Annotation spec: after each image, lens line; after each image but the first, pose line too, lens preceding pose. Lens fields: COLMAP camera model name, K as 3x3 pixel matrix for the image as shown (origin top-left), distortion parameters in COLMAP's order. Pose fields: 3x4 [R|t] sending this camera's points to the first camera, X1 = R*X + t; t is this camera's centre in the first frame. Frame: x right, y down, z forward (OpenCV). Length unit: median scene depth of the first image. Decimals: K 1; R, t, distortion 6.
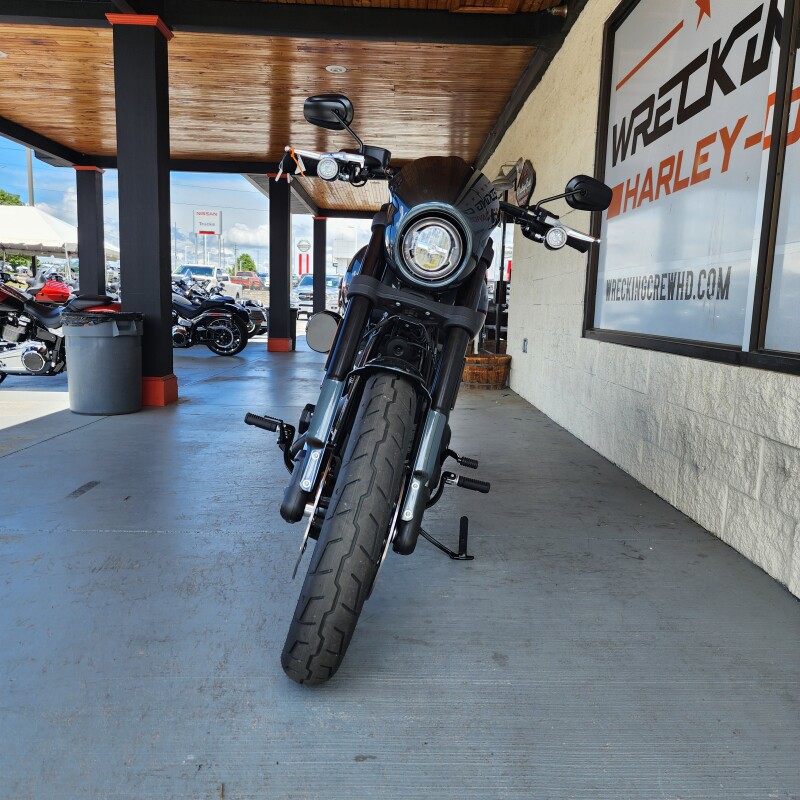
lens RADIAL K [[717.1, 0, 400.2], [0, 717.1, 395.4], [0, 0, 1]] dist [0.069211, -0.061730]
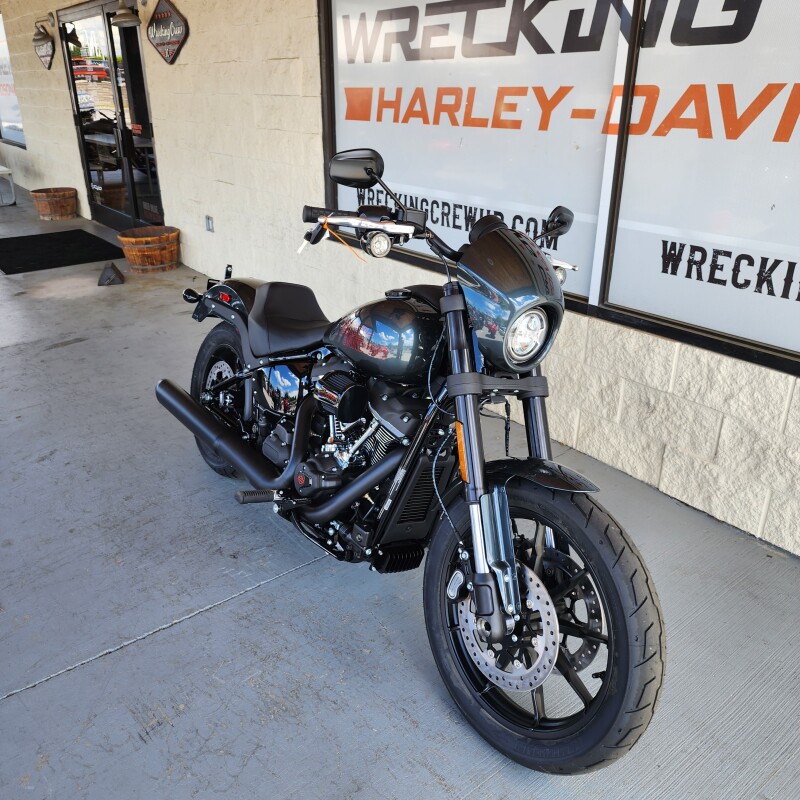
lens RADIAL K [[717.1, 0, 405.8], [0, 717.1, 386.2], [0, 0, 1]] dist [0.069211, -0.061730]
pose [[0.799578, -0.254136, 0.544141, -0.491355], [0.096686, 0.948707, 0.301011, -0.339343], [-0.592728, -0.188071, 0.783137, 0.218235]]
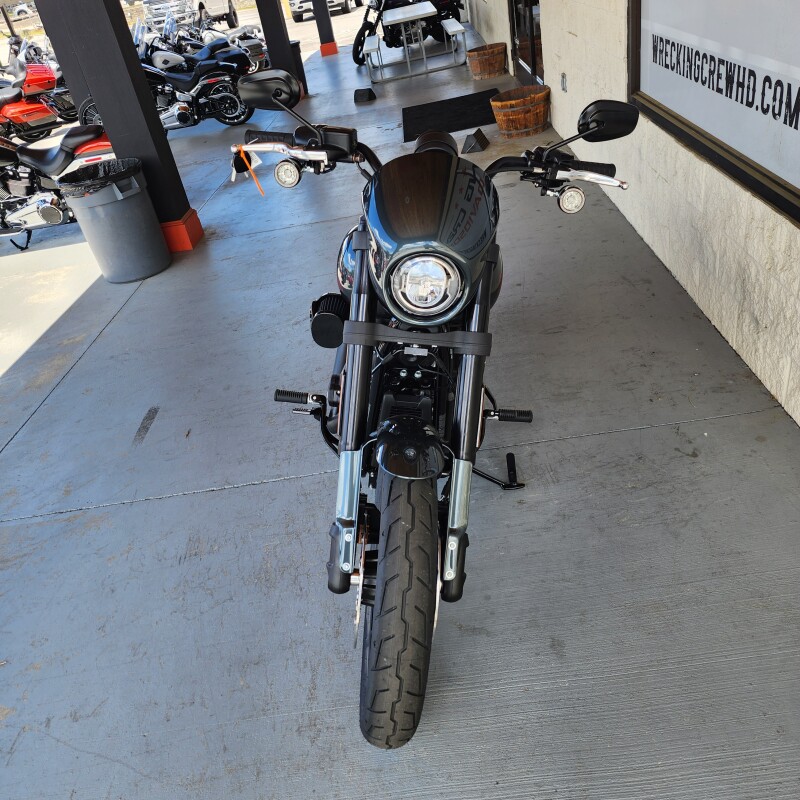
lens RADIAL K [[717.1, 0, 396.5], [0, 717.1, 400.4], [0, 0, 1]] dist [0.069211, -0.061730]
pose [[0.978219, -0.163355, -0.128075, 0.072599], [0.201853, 0.892483, 0.403398, -0.323736], [0.048407, -0.420464, 0.906017, 0.114202]]
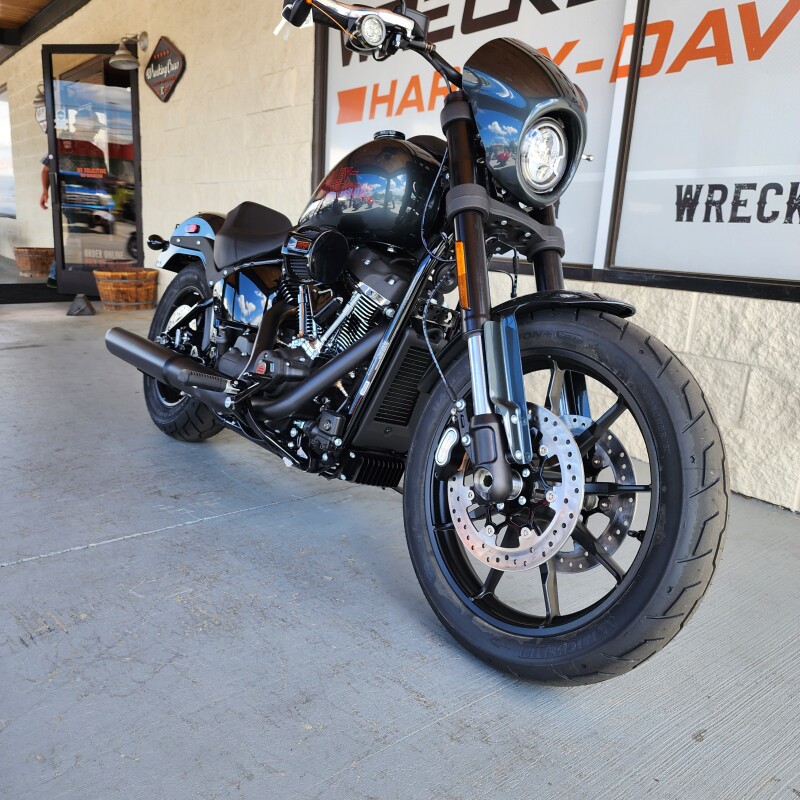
lens RADIAL K [[717.1, 0, 394.7], [0, 717.1, 405.6], [0, 0, 1]] dist [0.069211, -0.061730]
pose [[0.799127, -0.130832, 0.586752, -0.469218], [0.047726, 0.986757, 0.155023, -0.041659], [-0.599264, -0.095879, 0.794789, 0.296967]]
